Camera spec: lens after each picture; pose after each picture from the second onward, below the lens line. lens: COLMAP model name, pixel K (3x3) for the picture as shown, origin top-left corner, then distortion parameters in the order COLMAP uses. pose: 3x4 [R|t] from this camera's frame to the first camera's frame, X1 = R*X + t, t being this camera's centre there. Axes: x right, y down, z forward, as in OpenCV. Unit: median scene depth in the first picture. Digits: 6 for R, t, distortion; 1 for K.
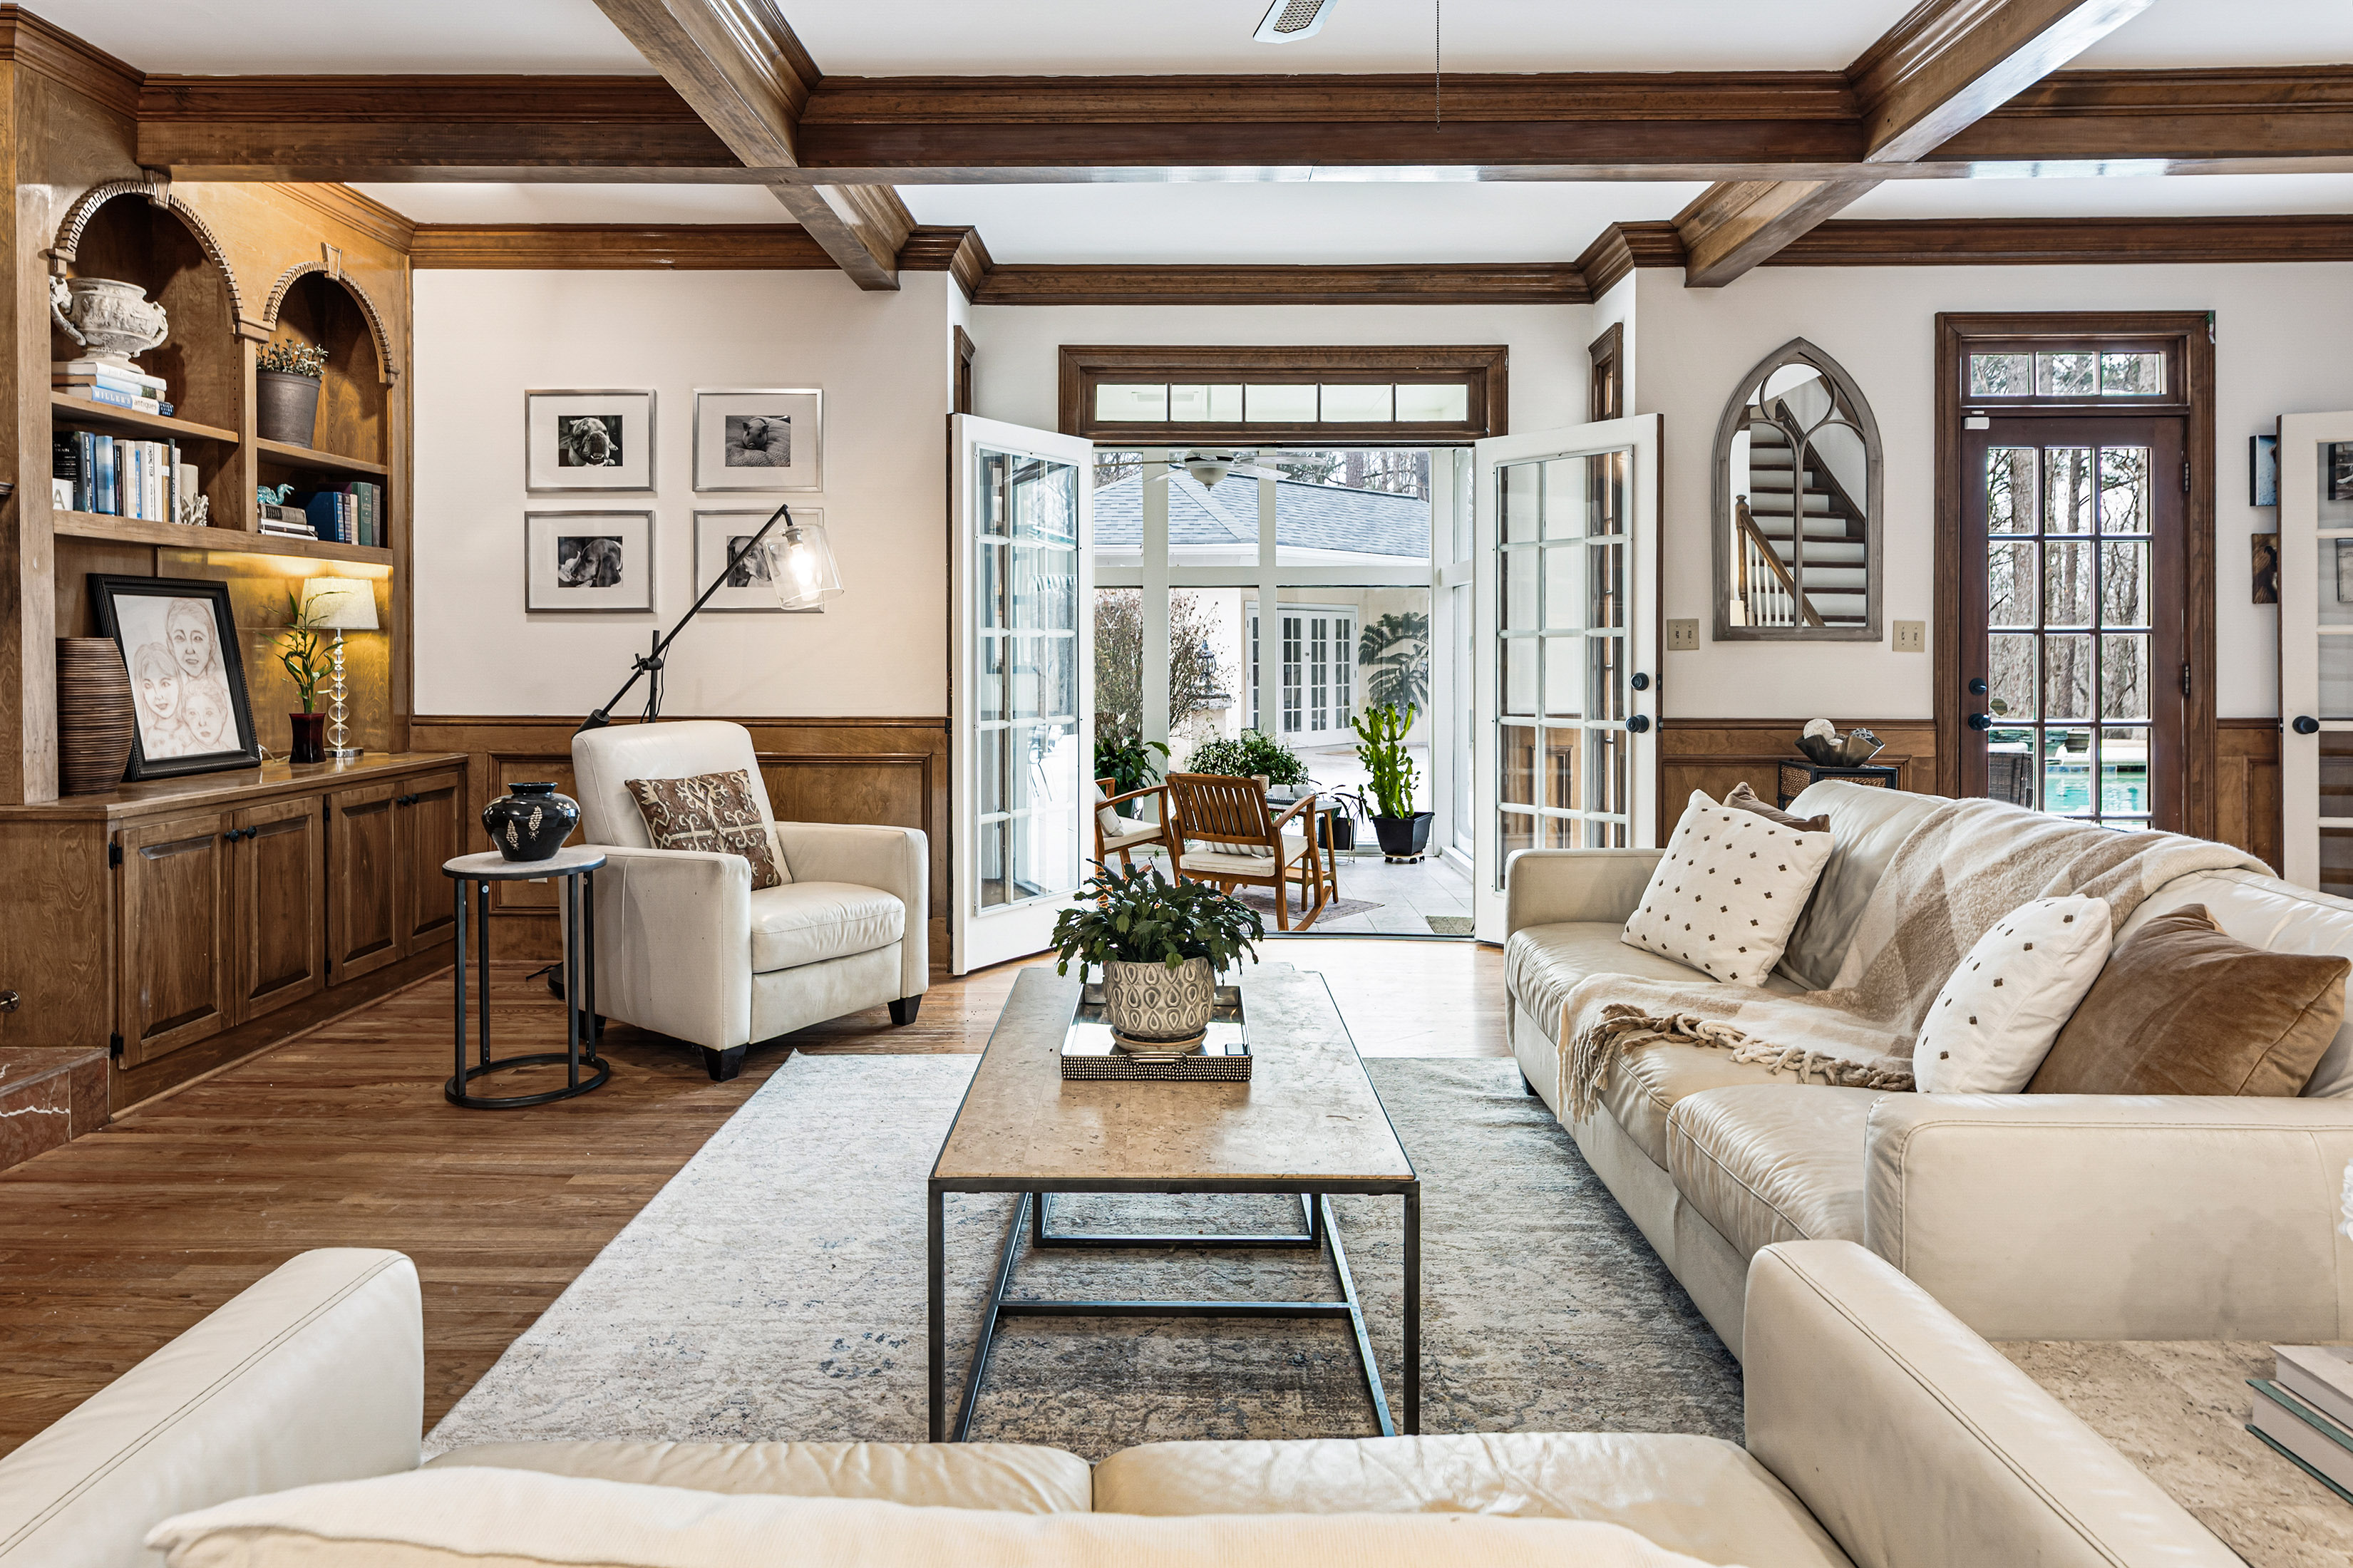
lens RADIAL K [[1343.7, 0, 1165.3], [0, 1343.7, 659.4], [0, 0, 1]] dist [-0.003156, 0.000836]
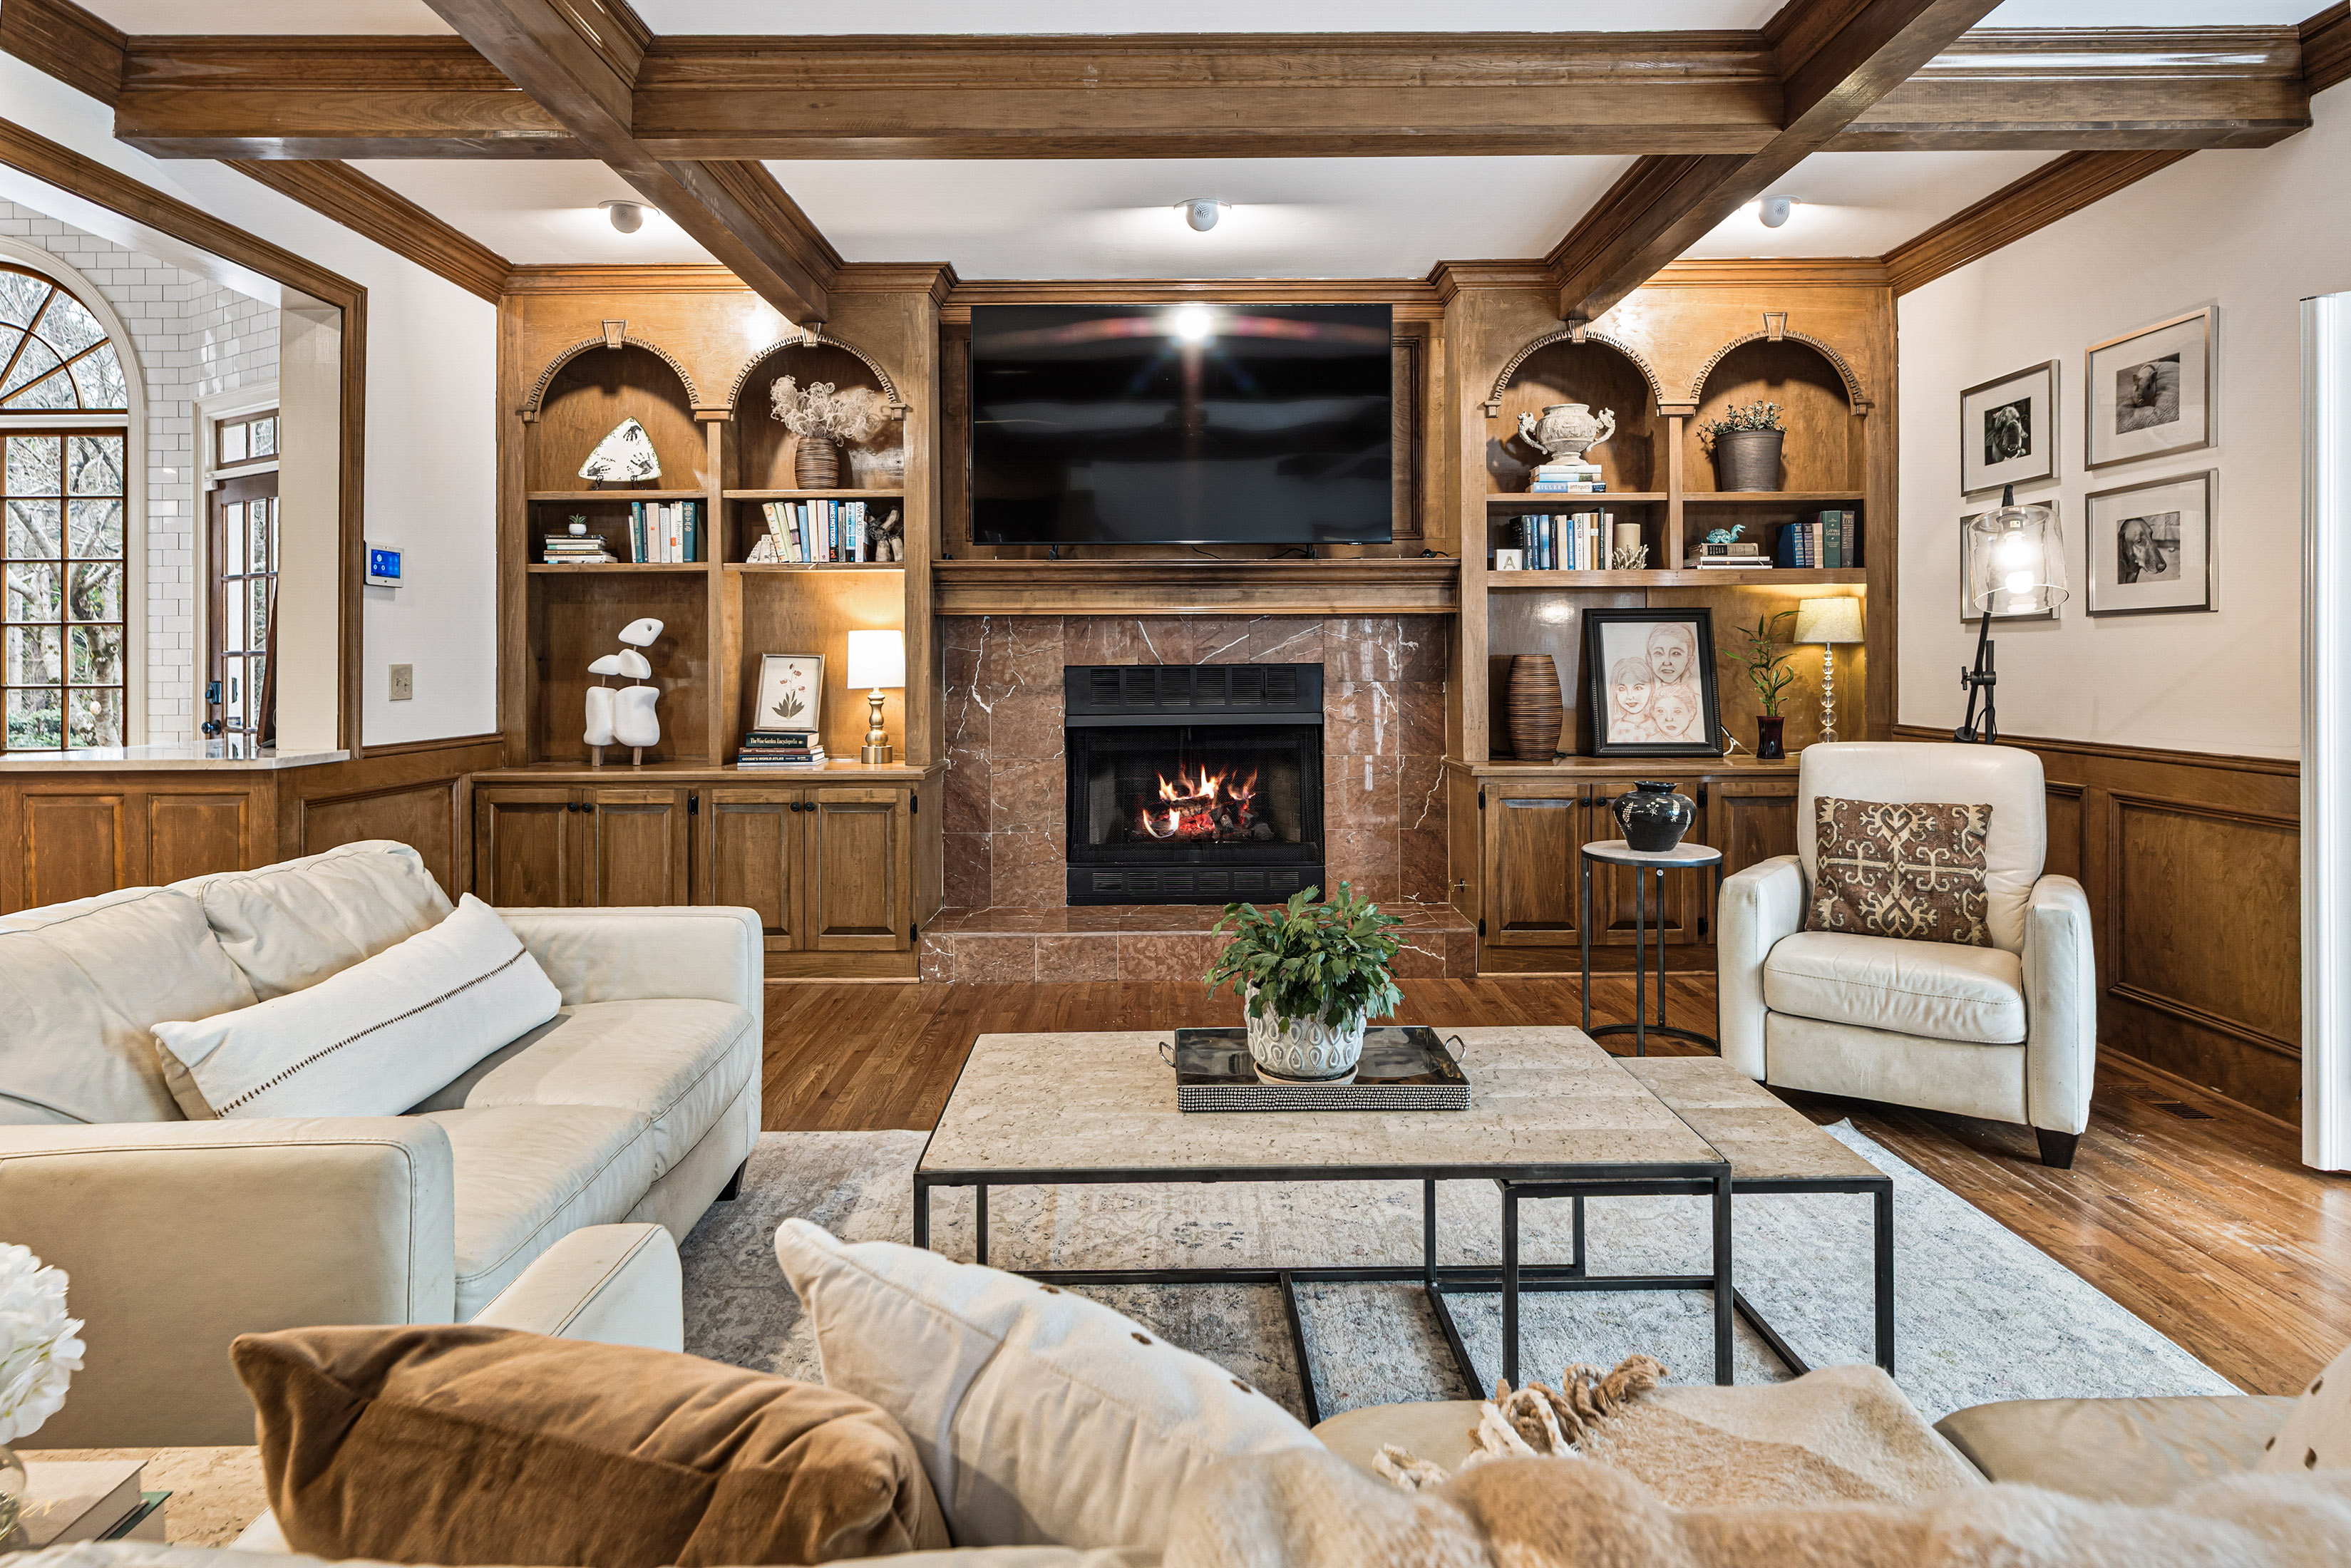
lens RADIAL K [[1267.2, 0, 1166.1], [0, 1267.2, 661.5], [0, 0, 1]] dist [-0.000318, -0.000014]
pose [[0.018337, 0.000309, -0.999832, 0.436259], [-0.004317, 0.999991, 0.000230, -0.005429], [0.999823, 0.004312, 0.018338, 0.433219]]
